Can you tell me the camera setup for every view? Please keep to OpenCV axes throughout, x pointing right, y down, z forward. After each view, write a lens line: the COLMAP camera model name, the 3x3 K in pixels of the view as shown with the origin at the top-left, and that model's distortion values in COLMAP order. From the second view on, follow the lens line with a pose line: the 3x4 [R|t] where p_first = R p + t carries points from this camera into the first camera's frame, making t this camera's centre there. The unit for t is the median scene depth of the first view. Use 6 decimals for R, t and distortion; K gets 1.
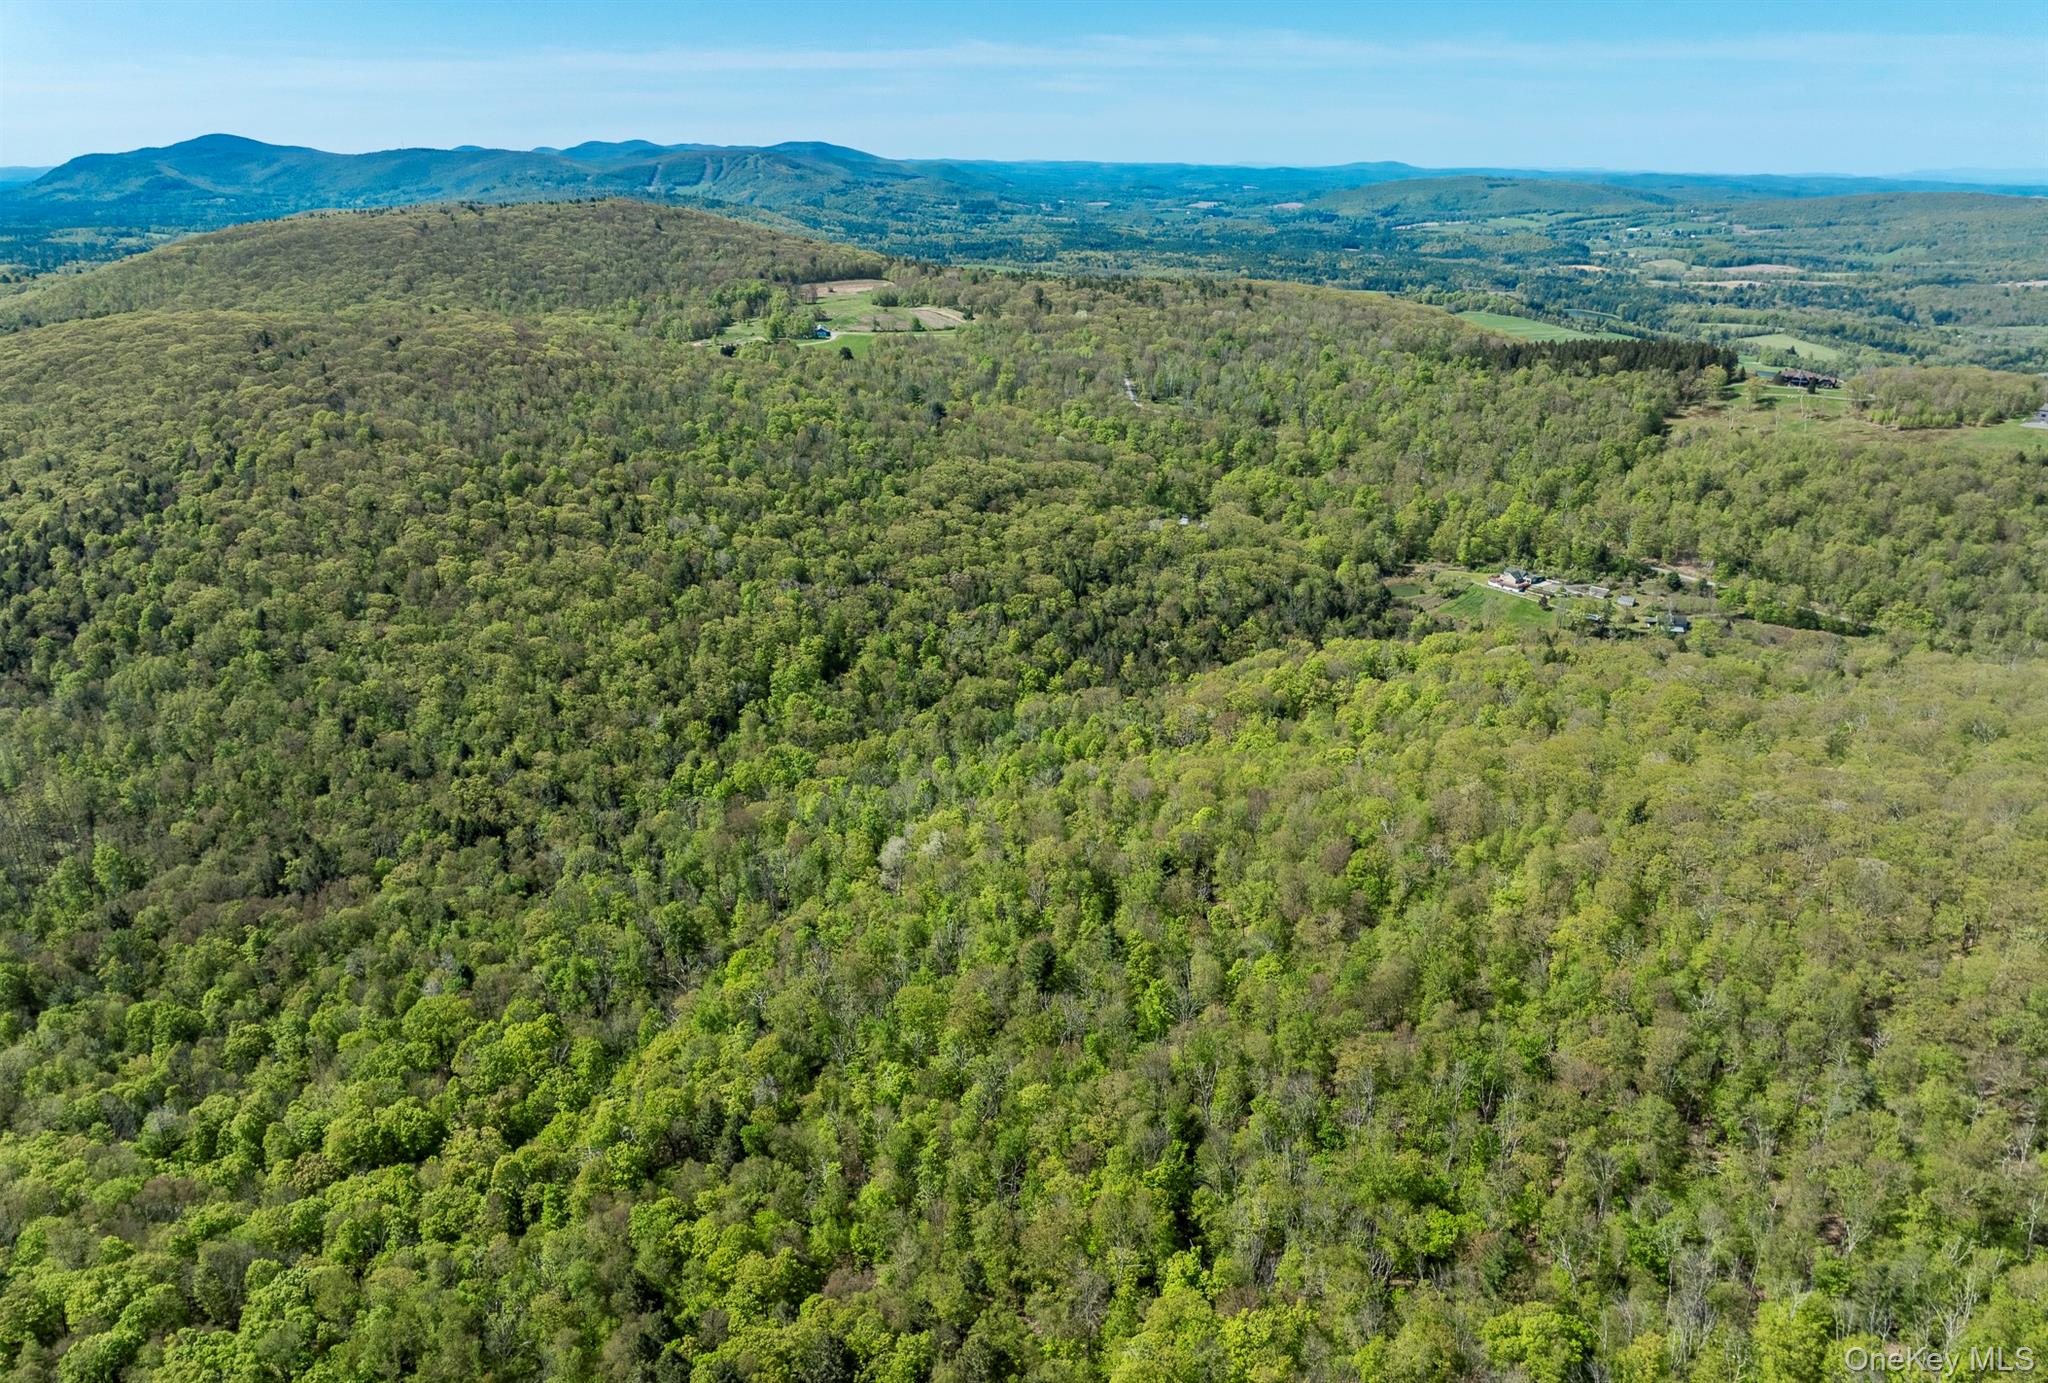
lens RADIAL K [[1435.5, 0, 1056.3], [0, 1435.5, 696.6], [0, 0, 1]] dist [-0.052047, 0.002639]
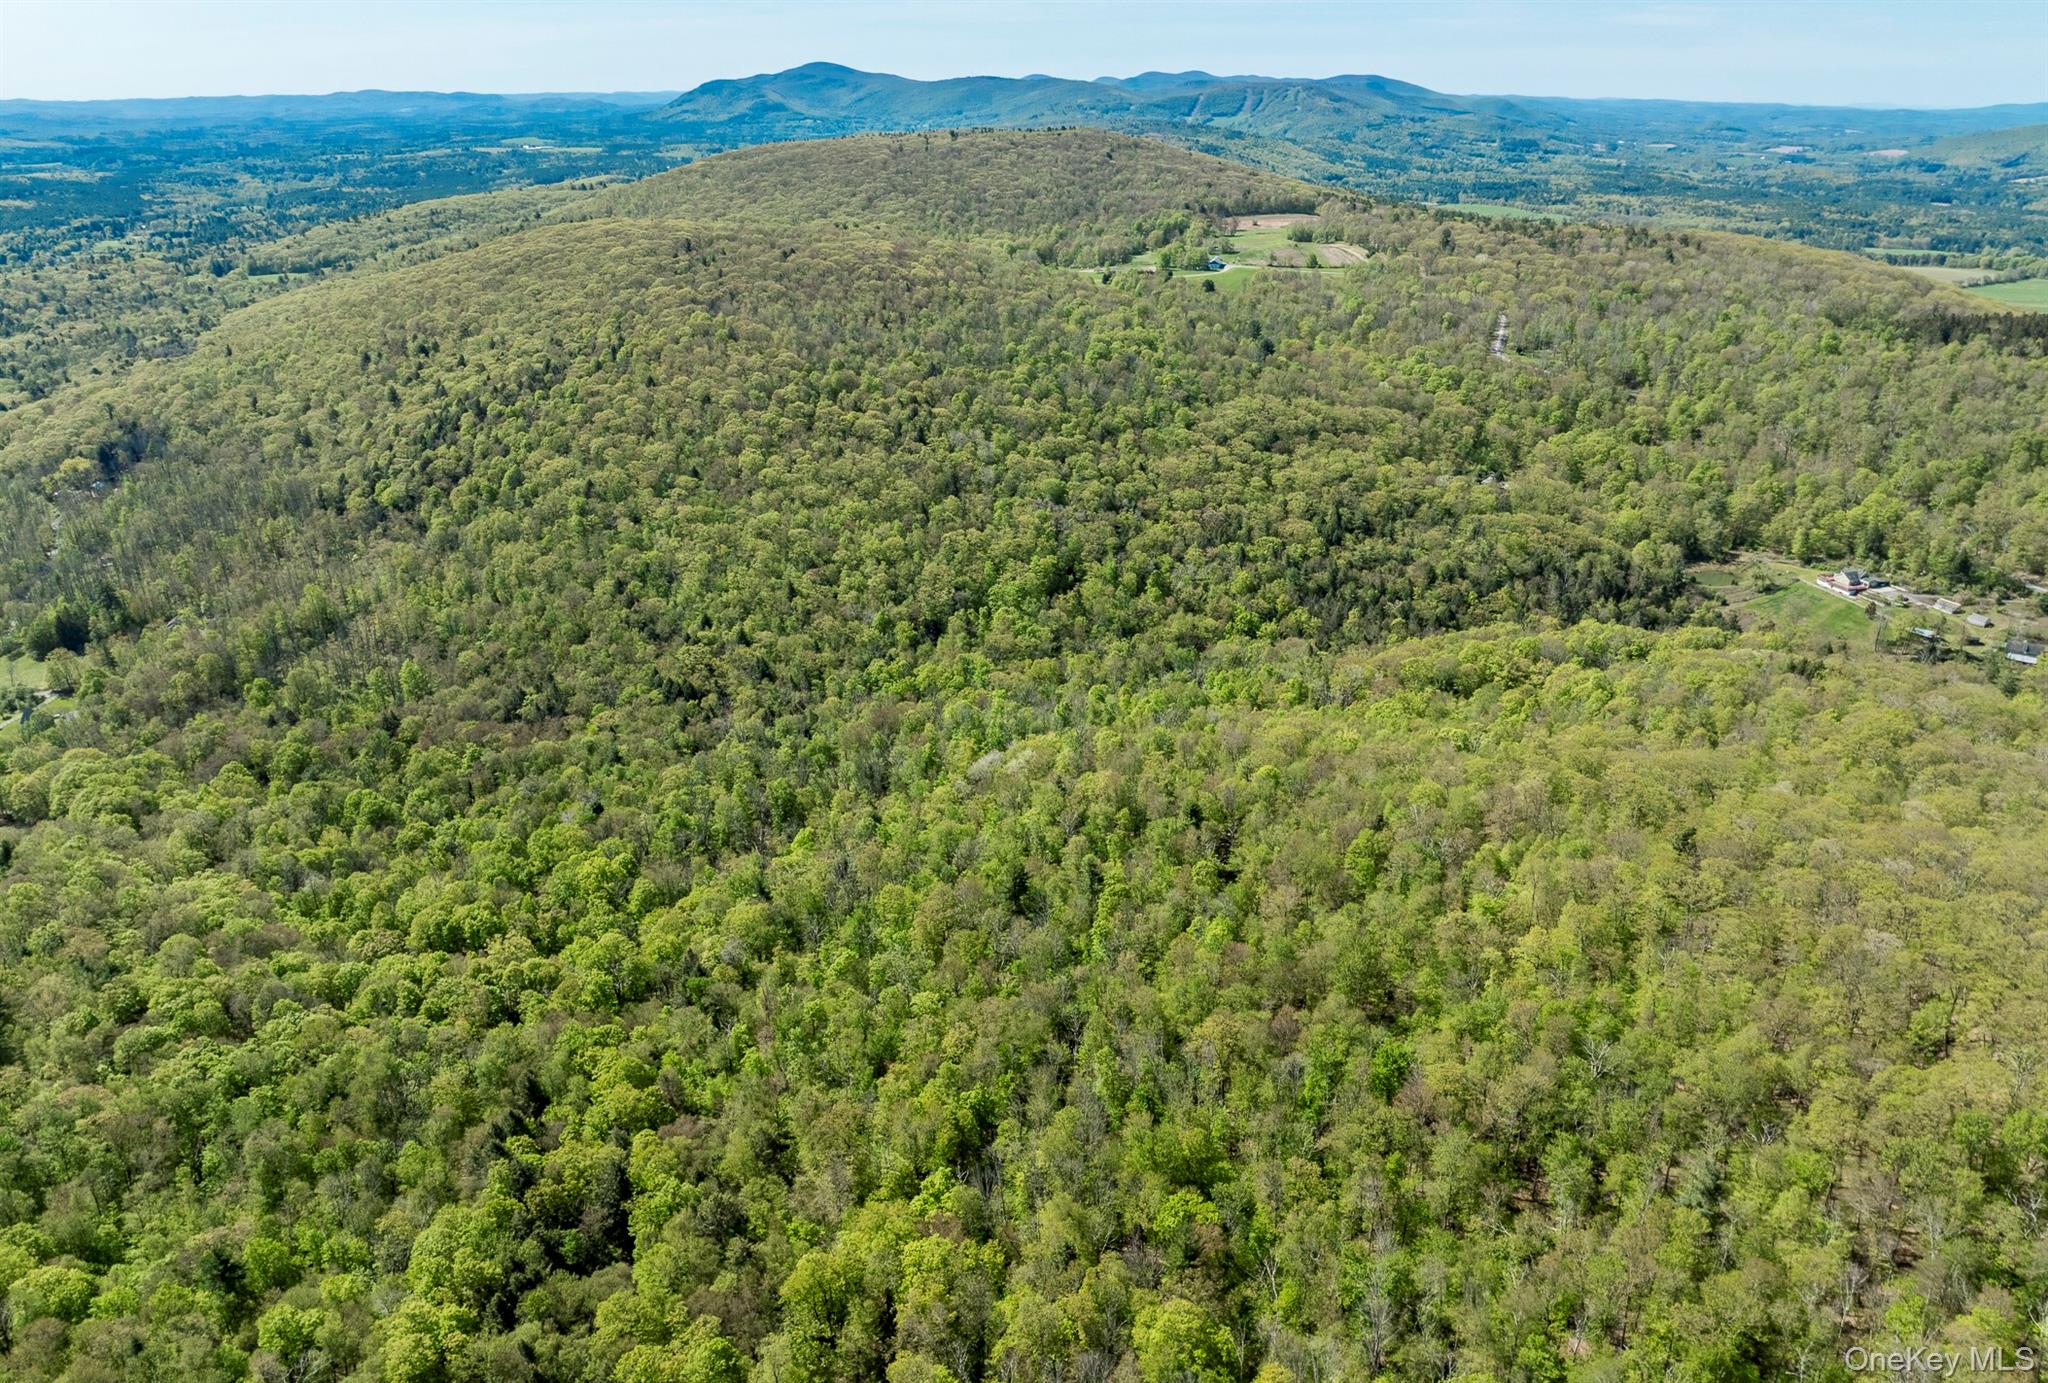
lens RADIAL K [[1434.5, 0, 1024.8], [0, 1434.5, 645.9], [0, 0, 1]] dist [-0.046397, -0.004292]
pose [[0.935251, 0.127551, -0.330208, 0.148696], [-0.124148, 0.991765, 0.031469, -0.007435], [0.331502, 0.011563, 0.943384, 0.020082]]
